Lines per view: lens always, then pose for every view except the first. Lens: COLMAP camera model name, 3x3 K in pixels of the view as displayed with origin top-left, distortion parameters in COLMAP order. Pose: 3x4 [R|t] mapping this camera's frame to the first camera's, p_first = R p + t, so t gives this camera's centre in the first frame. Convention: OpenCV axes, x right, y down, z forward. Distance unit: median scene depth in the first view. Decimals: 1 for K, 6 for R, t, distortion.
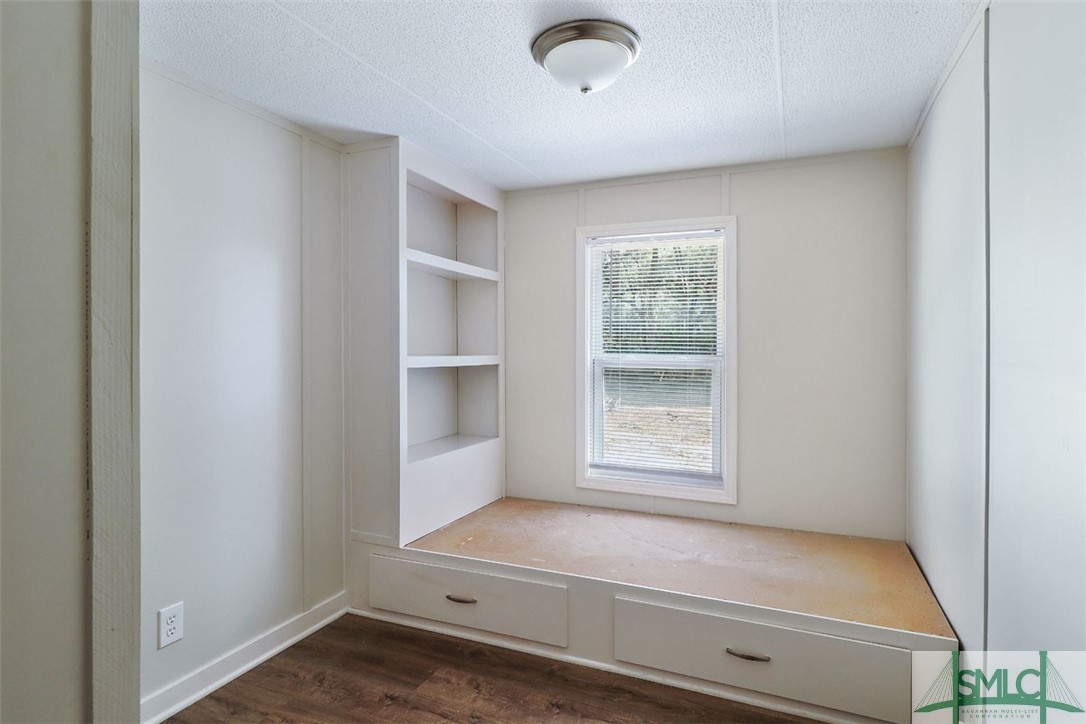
lens RADIAL K [[601.6, 0, 530.6], [0, 601.6, 348.7], [0, 0, 1]] dist [-0.000931, 0.000022]
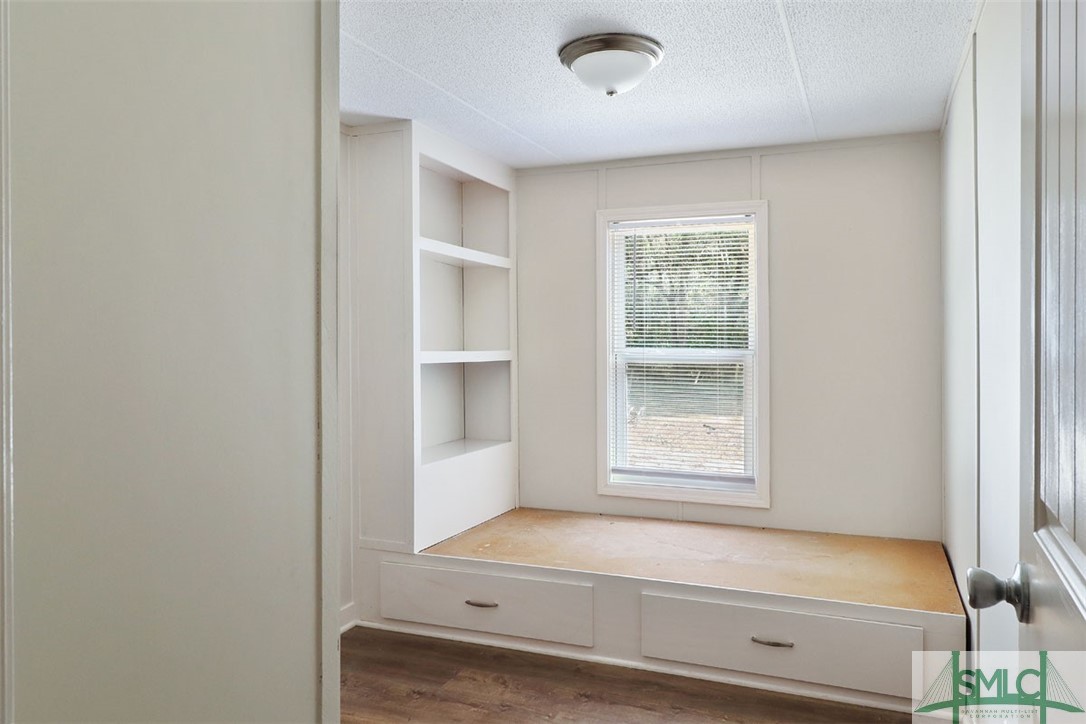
lens RADIAL K [[800.0, 0, 542.8], [0, 800.0, 341.3], [0, 0, 1]] dist [0.000412, -0.000393]
pose [[0.999725, -0.004618, 0.022991, -0.041841], [0.004704, 0.999982, -0.003704, 0.002384], [-0.022974, 0.003811, 0.999729, -0.259908]]
